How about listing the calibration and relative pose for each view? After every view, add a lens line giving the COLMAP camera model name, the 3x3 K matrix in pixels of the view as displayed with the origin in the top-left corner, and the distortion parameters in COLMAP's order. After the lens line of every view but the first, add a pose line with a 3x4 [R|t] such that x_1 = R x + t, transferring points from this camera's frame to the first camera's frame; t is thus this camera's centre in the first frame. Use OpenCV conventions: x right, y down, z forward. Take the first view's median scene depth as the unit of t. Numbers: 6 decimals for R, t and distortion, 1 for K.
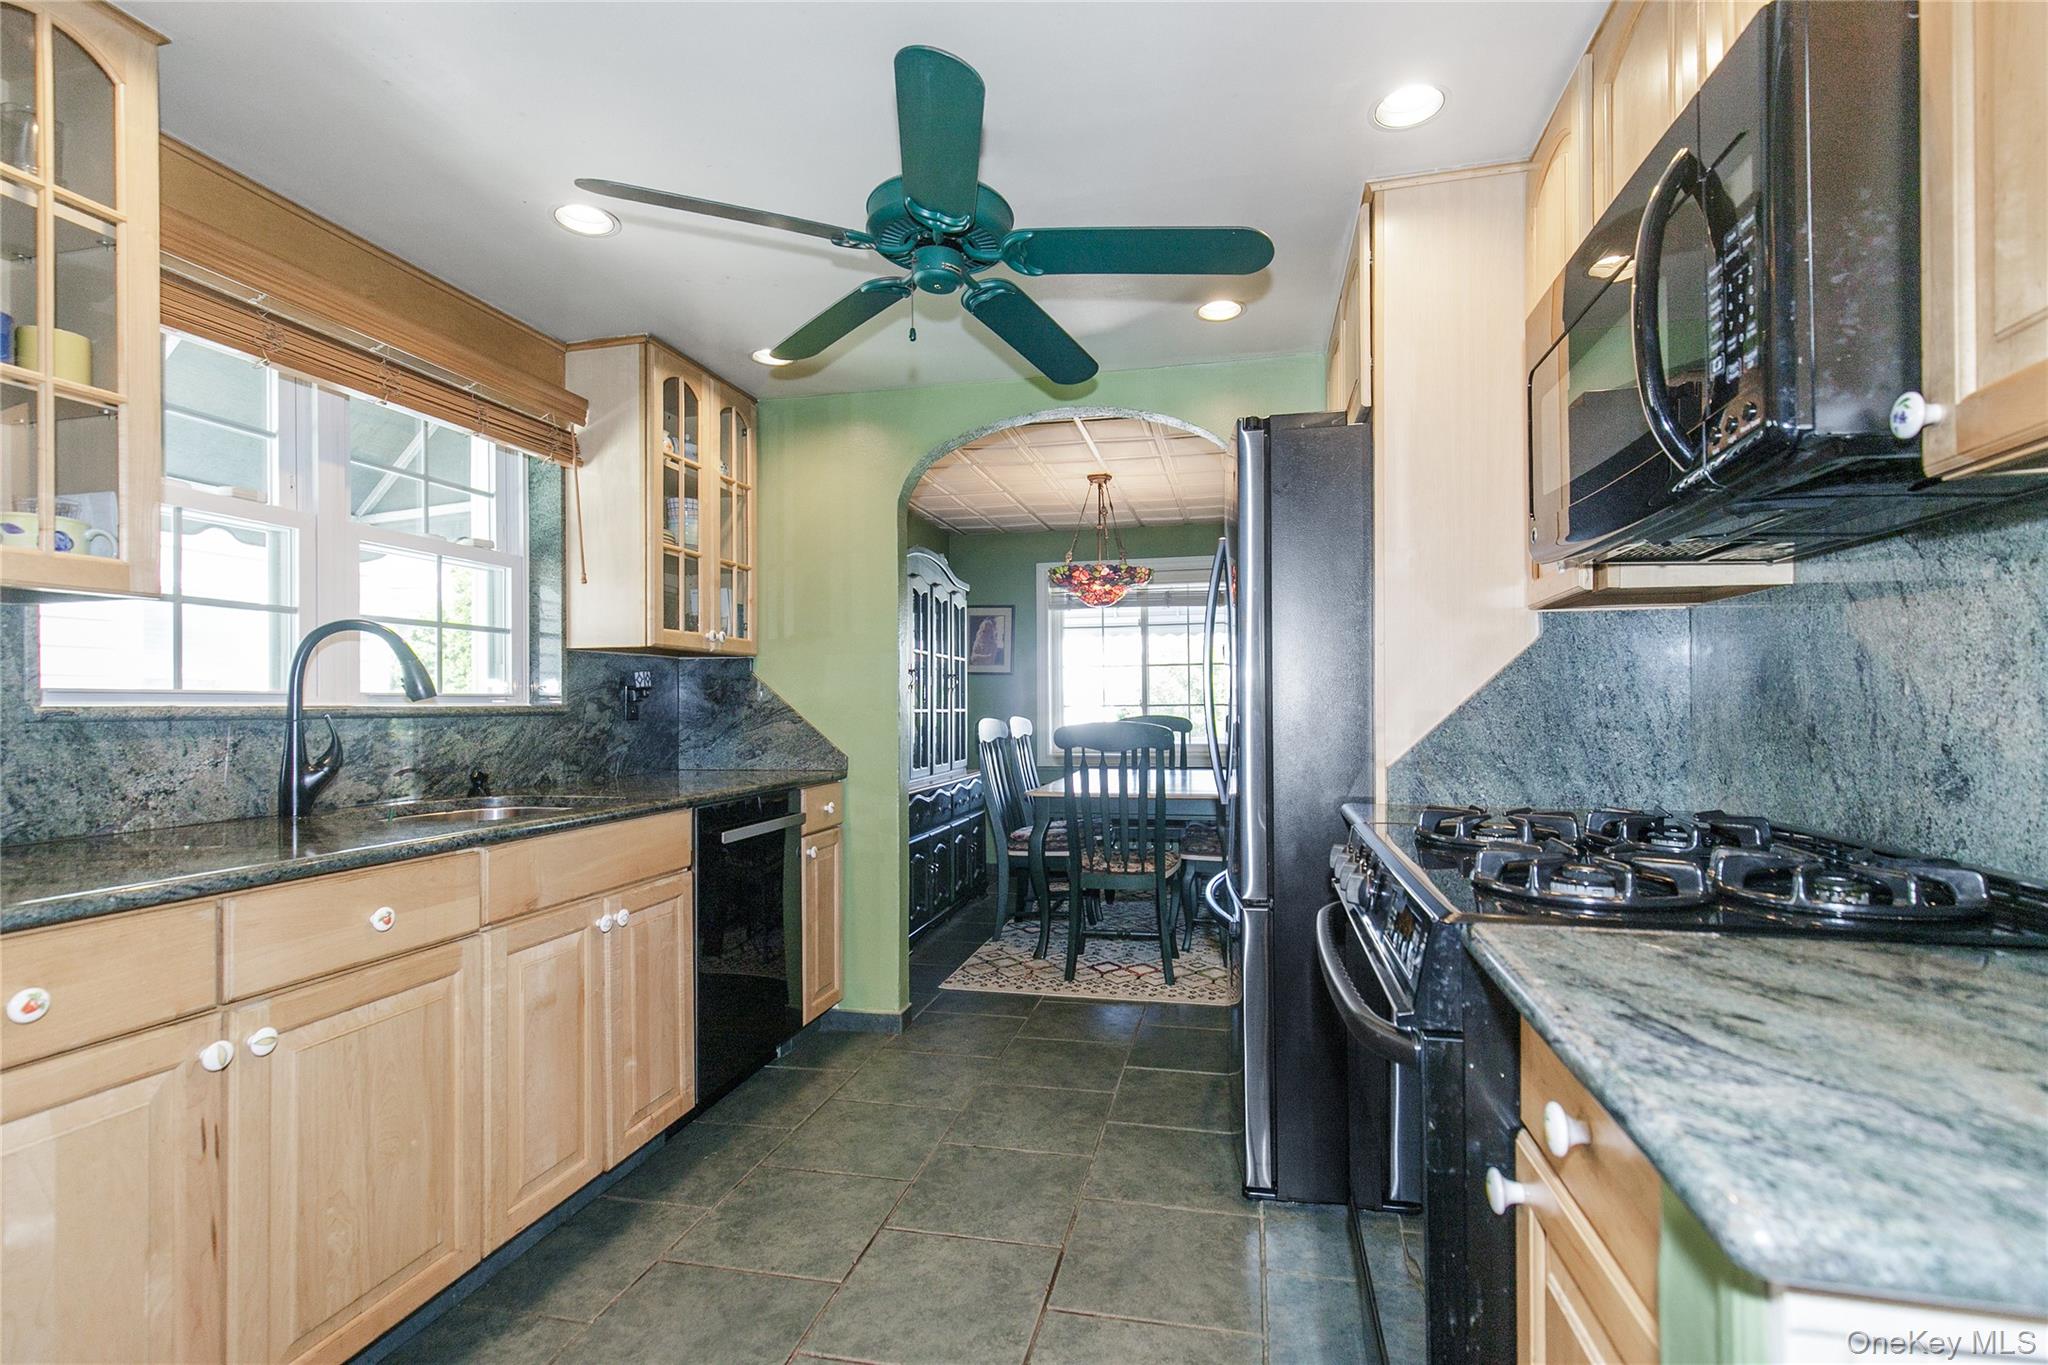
lens RADIAL K [[949.7, 0, 1019.5], [0, 949.7, 701.8], [0, 0, 1]] dist [0.008846, -0.001766]
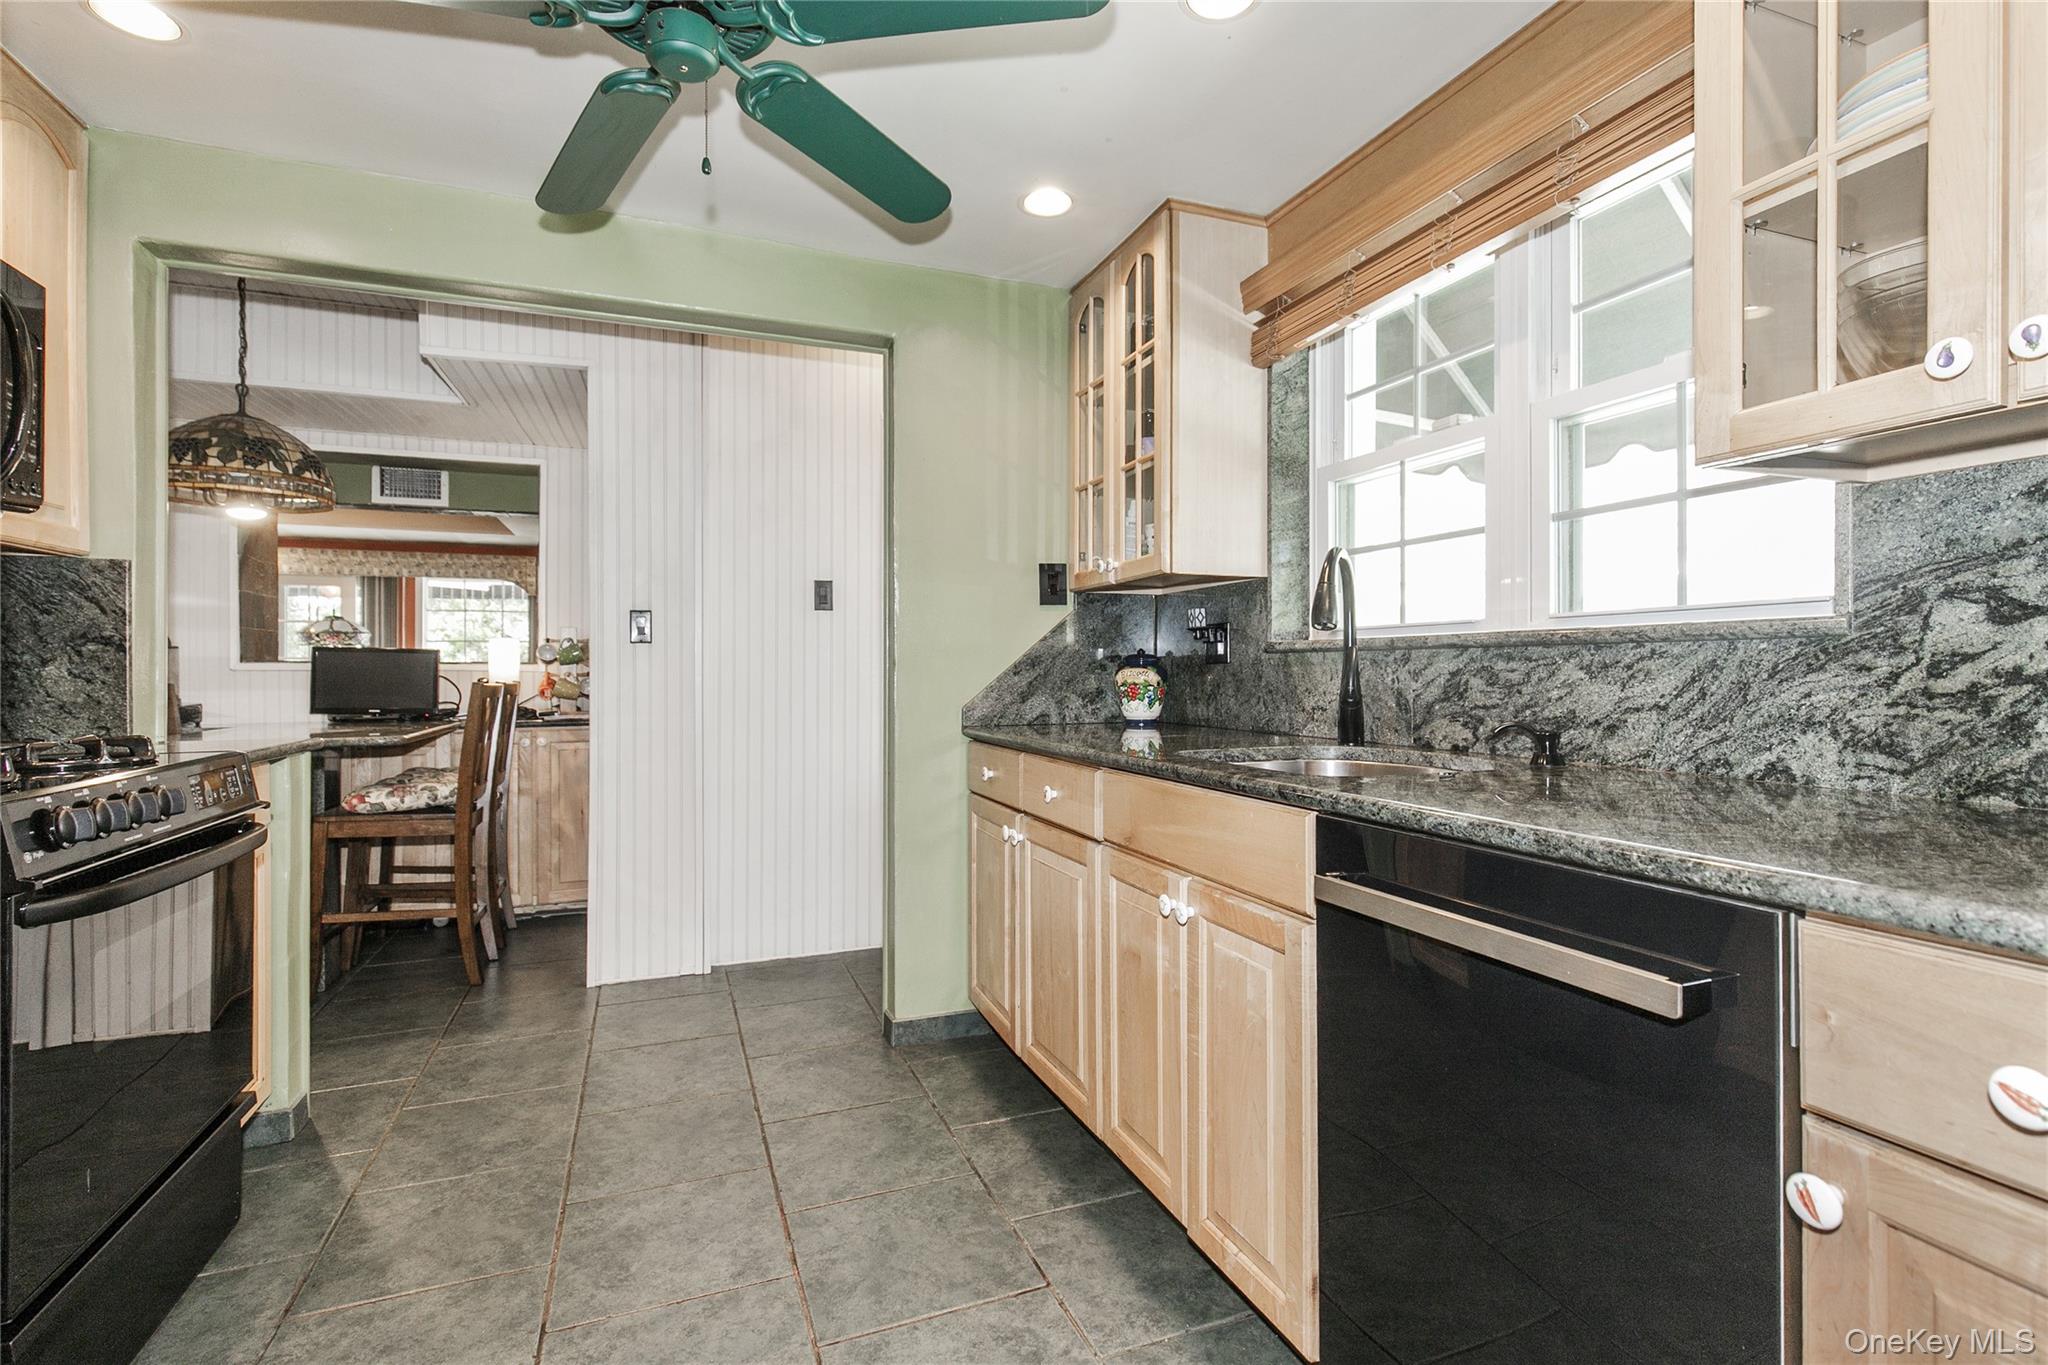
lens RADIAL K [[949.7, 0, 1039.5], [0, 949.7, 662.7], [0, 0, 1]] dist [0.008846, -0.001766]
pose [[-0.811428, 0.006212, -0.584419, 0.083231], [0.014060, 0.999862, -0.008893, 0.024939], [0.584283, -0.015433, -0.811403, 1.138749]]
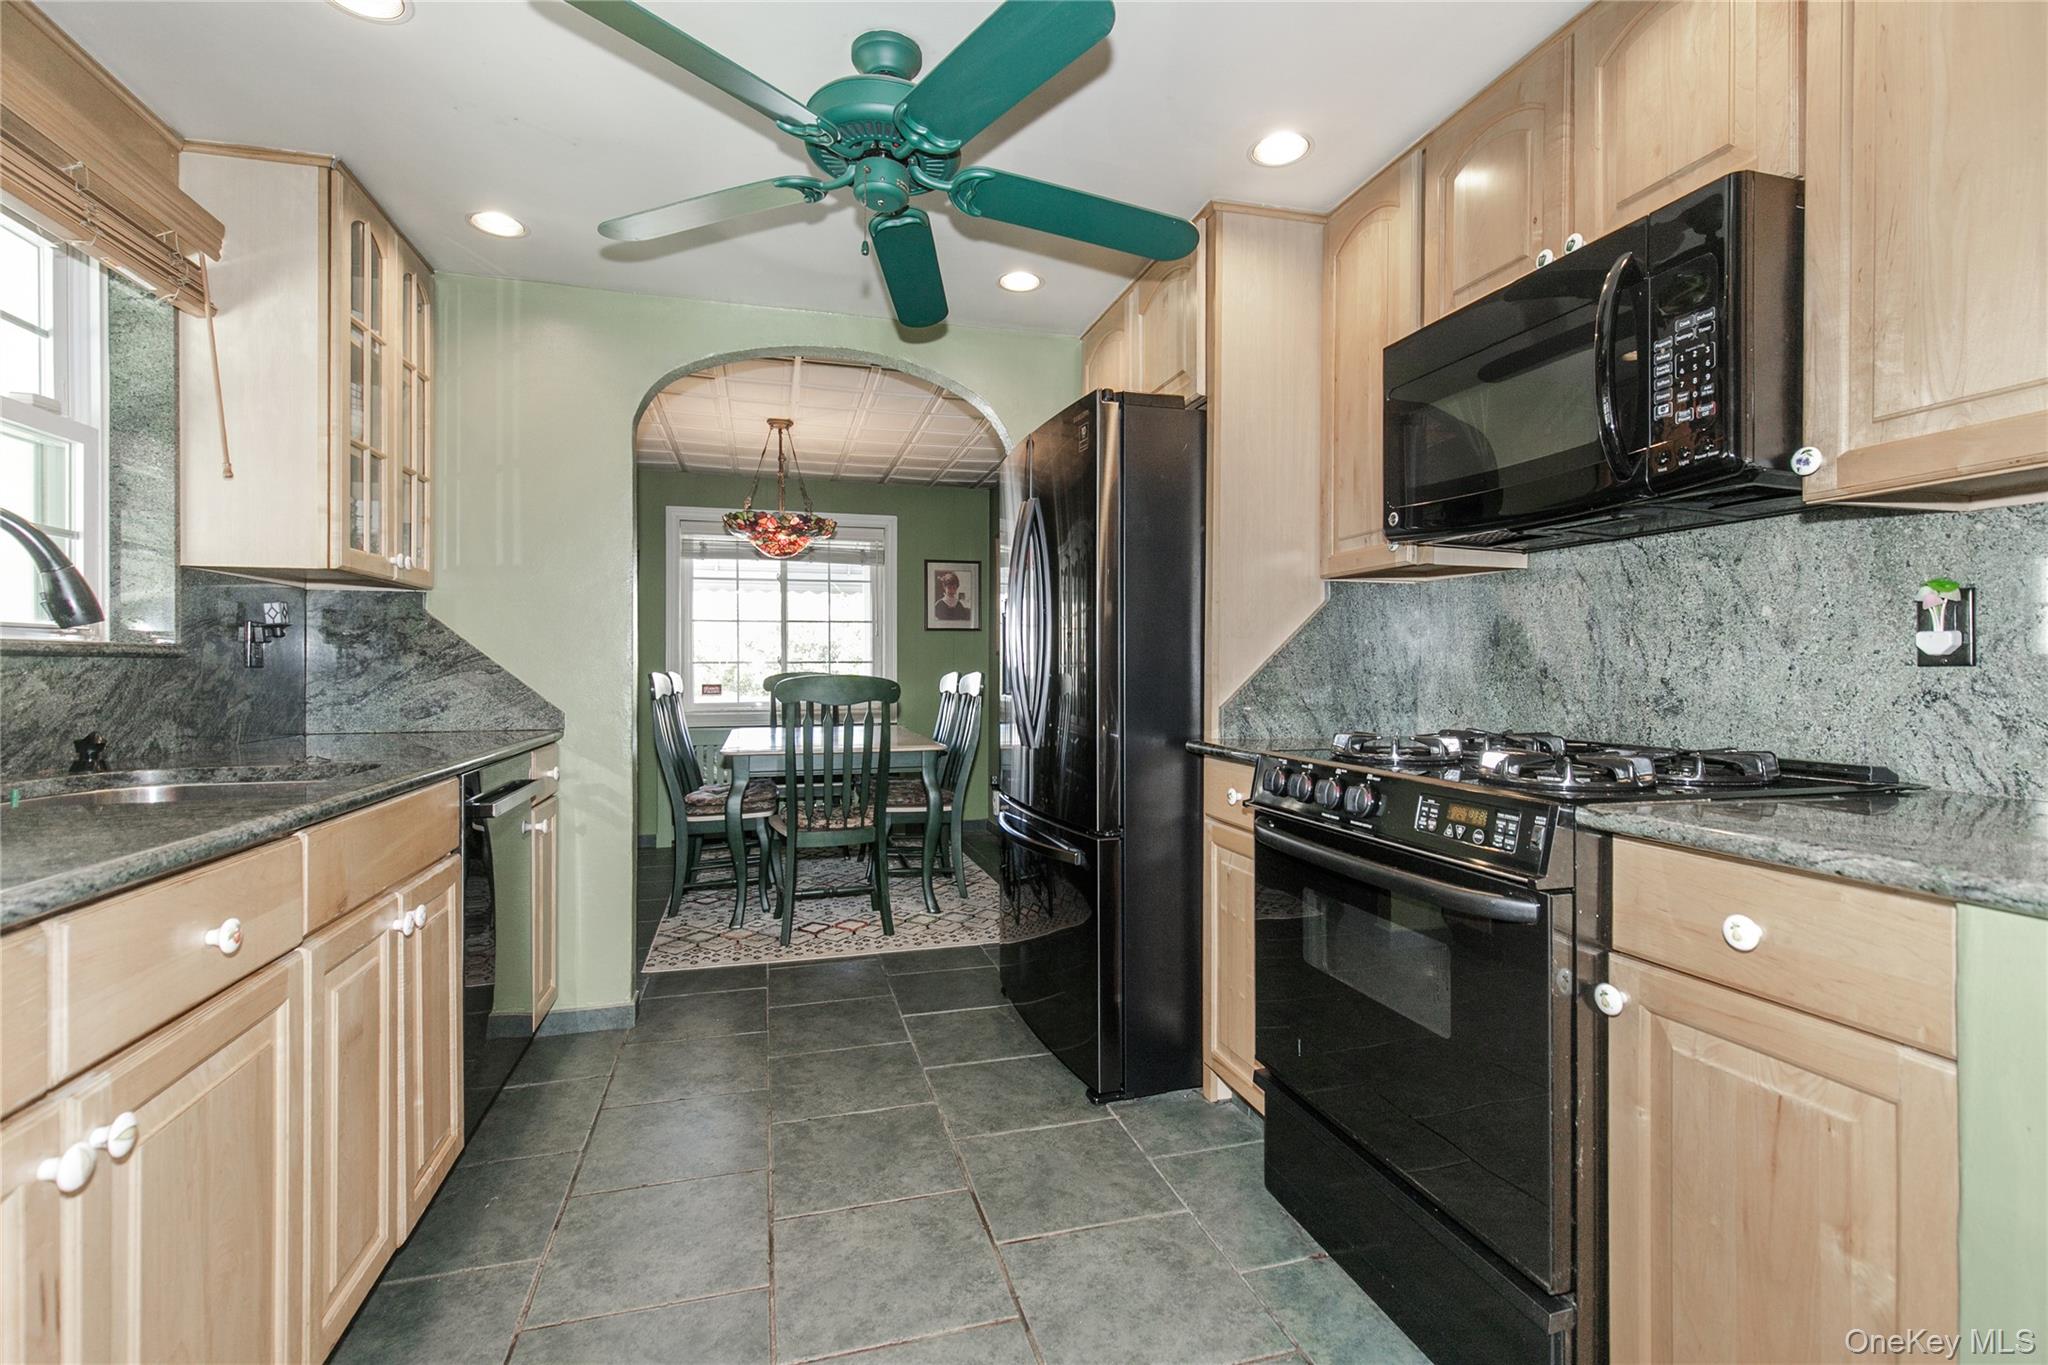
lens RADIAL K [[949.7, 0, 1013.1], [0, 949.7, 671.7], [0, 0, 1]] dist [0.008846, -0.001766]
pose [[0.877692, 0.006395, 0.479182, -0.270001], [-0.009388, 0.999949, 0.003852, 0.015387], [-0.479133, -0.007879, 0.877707, 0.066685]]
